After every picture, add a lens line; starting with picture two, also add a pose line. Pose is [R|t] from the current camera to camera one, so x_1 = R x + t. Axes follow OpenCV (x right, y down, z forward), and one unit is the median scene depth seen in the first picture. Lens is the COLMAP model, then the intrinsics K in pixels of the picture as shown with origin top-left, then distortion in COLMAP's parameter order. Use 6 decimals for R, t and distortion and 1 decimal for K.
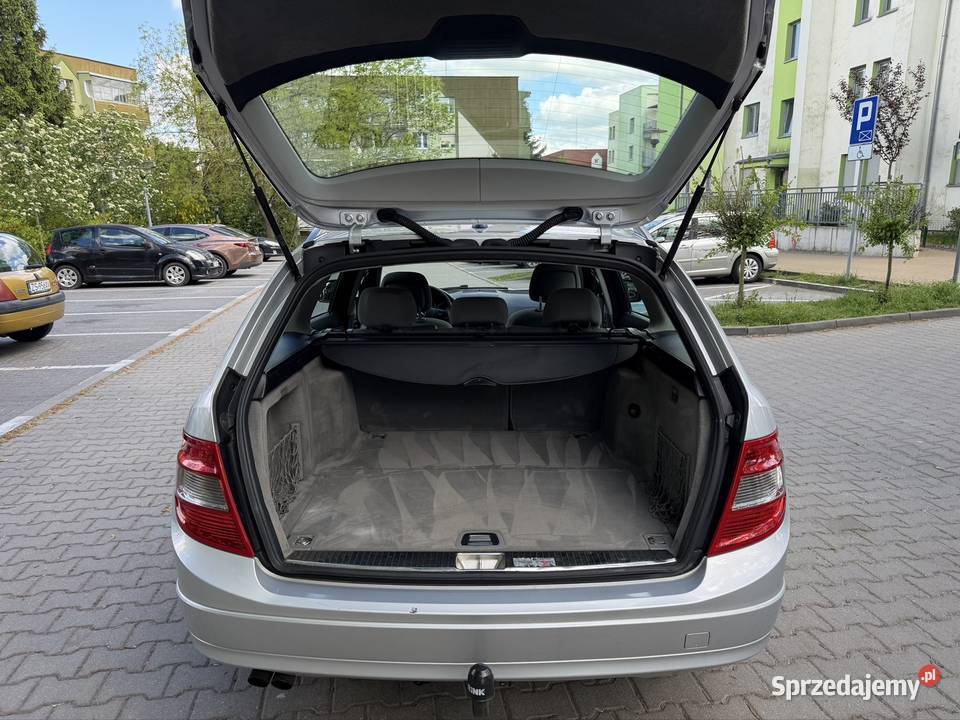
lens RADIAL K [[686.8, 0, 480.0], [0, 686.8, 360.0], [0, 0, 1]] dist [-0.001136, -0.007365]
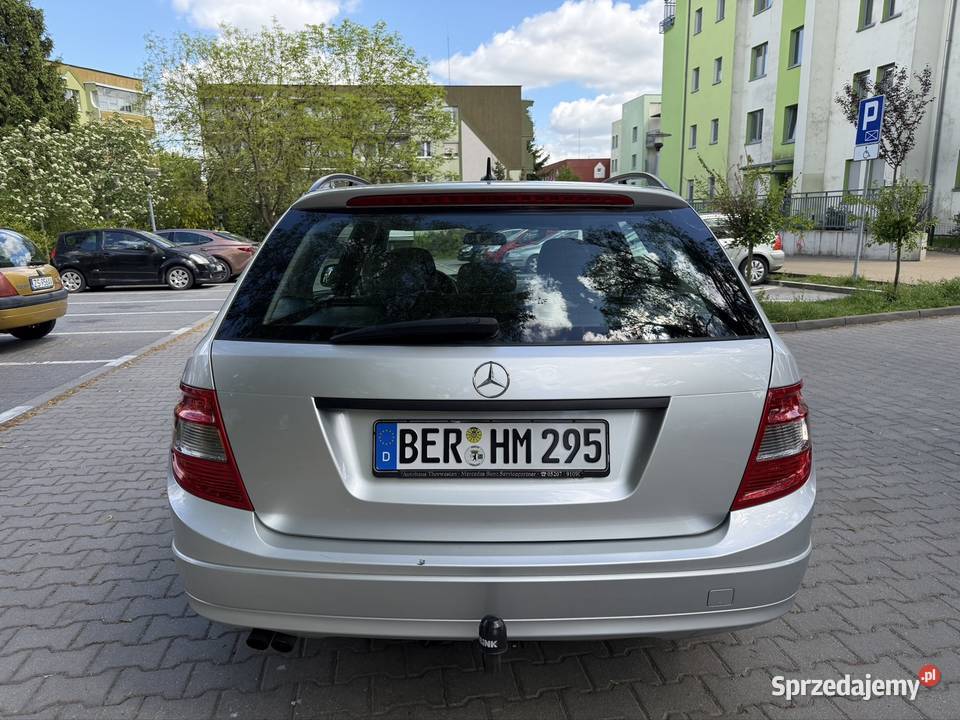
lens RADIAL K [[688.2, 0, 478.2], [0, 688.2, 358.8], [0, 0, 1]] dist [-0.002888, -0.005922]
pose [[0.999974, -0.000683, -0.007170, -0.001663], [0.000572, 0.999880, -0.015468, 0.015201], [0.007180, 0.015464, 0.999855, 0.007274]]
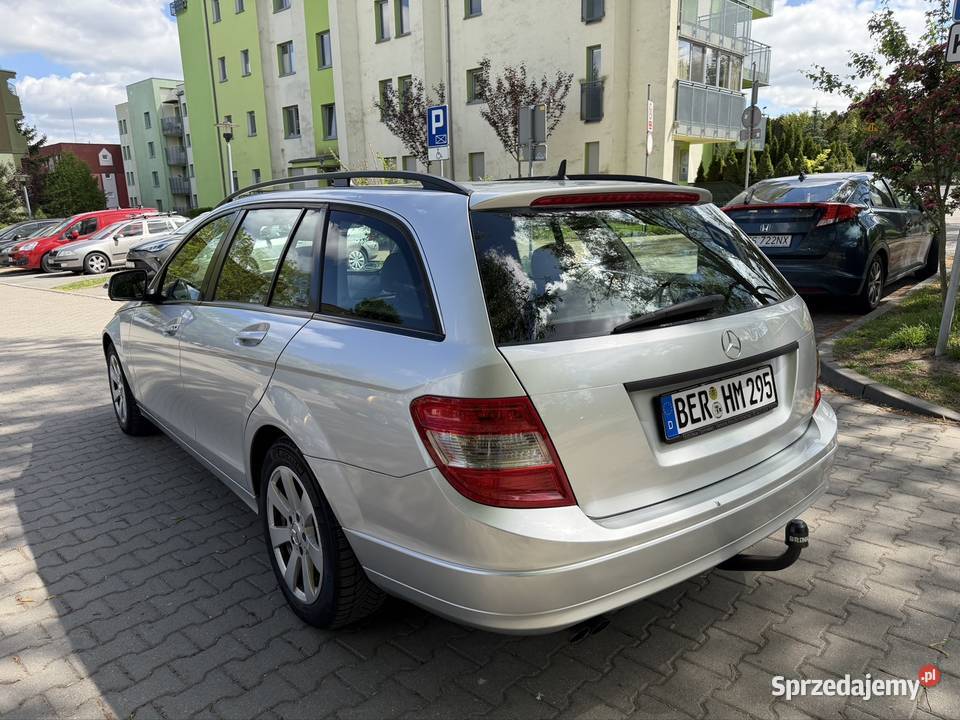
lens RADIAL K [[673.6, 0, 477.5], [0, 673.6, 359.7], [0, 0, 1]] dist [0.017853, -0.001271]
pose [[0.794205, -0.144020, 0.590336, -0.189620], [0.142634, 0.988548, 0.049278, 0.000874], [-0.590672, 0.045065, 0.805652, 0.062151]]
